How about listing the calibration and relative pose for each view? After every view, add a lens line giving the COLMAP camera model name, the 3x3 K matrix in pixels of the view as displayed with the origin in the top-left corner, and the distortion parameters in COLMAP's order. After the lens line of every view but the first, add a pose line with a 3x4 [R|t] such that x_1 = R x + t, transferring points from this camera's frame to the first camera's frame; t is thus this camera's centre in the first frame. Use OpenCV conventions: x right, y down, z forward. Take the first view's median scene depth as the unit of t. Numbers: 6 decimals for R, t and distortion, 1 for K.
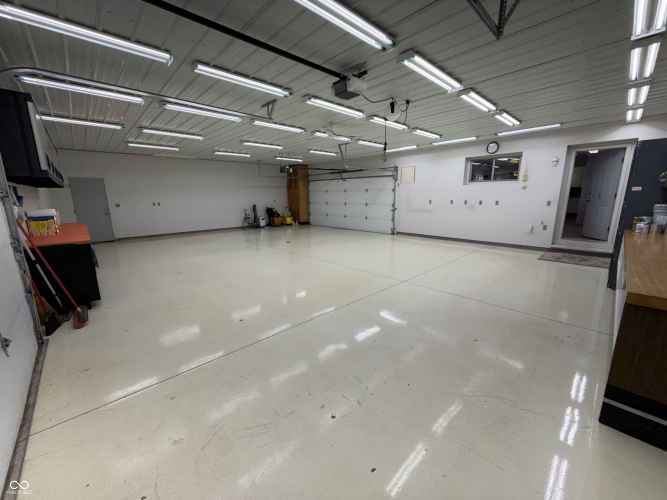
lens RADIAL K [[265.3, 0, 329.5], [0, 265.3, 251.8], [0, 0, 1]] dist [-0.002214, 0.000540]
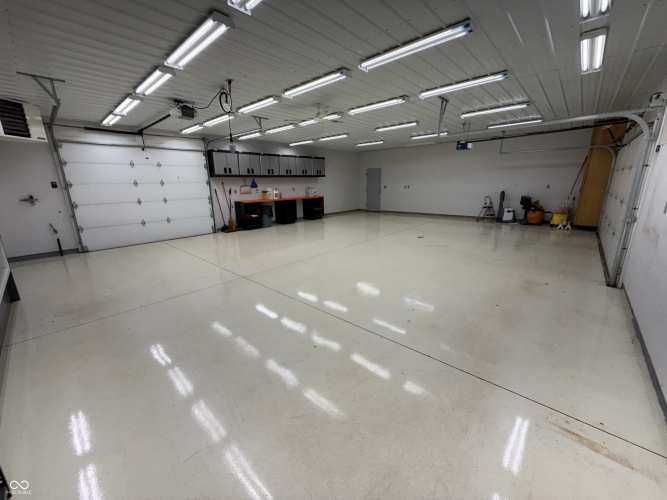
lens RADIAL K [[265.3, 0, 331.9], [0, 265.3, 250.1], [0, 0, 1]] dist [-0.002214, 0.000540]
pose [[0.076550, 0.257497, -0.963242, 0.470861], [-0.193835, 0.951489, 0.238950, -0.105832], [0.978043, 0.168418, 0.122749, 0.464647]]
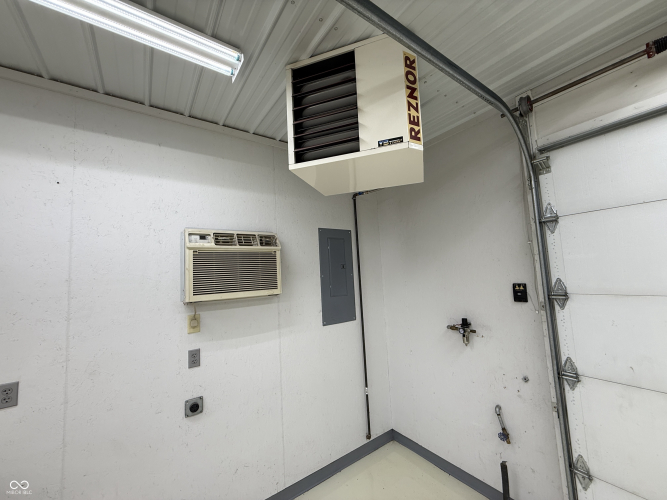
lens RADIAL K [[265.3, 0, 337.0], [0, 265.3, 247.4], [0, 0, 1]] dist [-0.002214, 0.000540]
pose [[-0.991835, 0.073395, 0.104291, 0.017339], [0.084957, 0.990168, 0.111128, -0.056732], [-0.095109, 0.119081, -0.988319, 0.163493]]
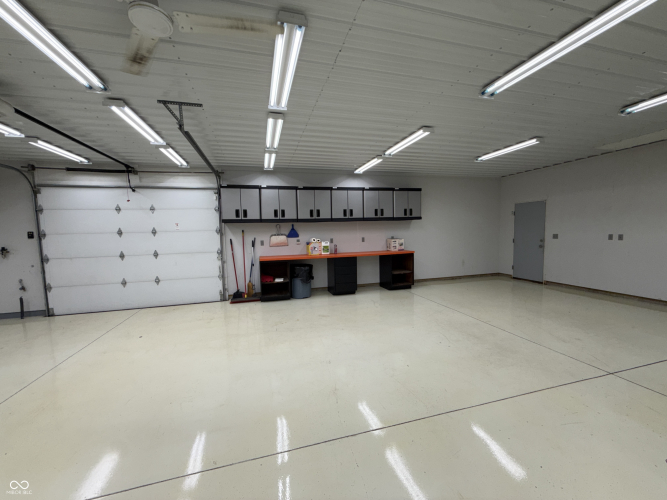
lens RADIAL K [[265.3, 0, 332.0], [0, 265.3, 252.2], [0, 0, 1]] dist [-0.002214, 0.000540]
pose [[-0.466163, 0.095406, -0.879540, 0.078554], [-0.157143, 0.969430, 0.188443, -0.132880], [0.870631, 0.226059, -0.436920, 0.611336]]
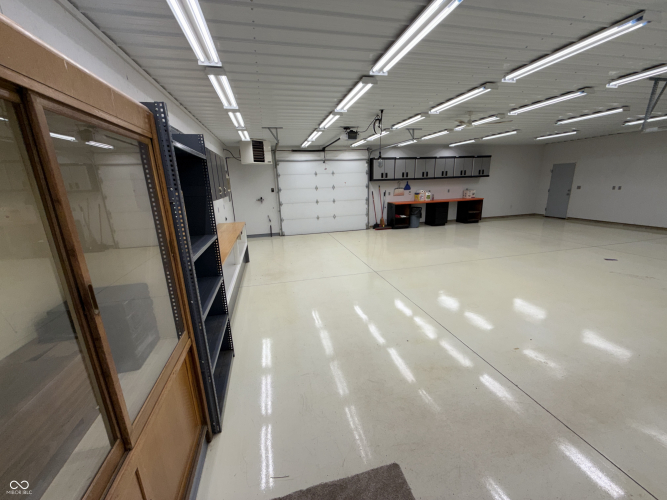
lens RADIAL K [[265.3, 0, 331.1], [0, 265.3, 250.6], [0, 0, 1]] dist [-0.002214, 0.000540]
pose [[-0.496653, 0.247434, -0.831933, 0.511042], [-0.142660, 0.922197, 0.359446, -0.138879], [0.856145, 0.297204, -0.422713, 0.509746]]
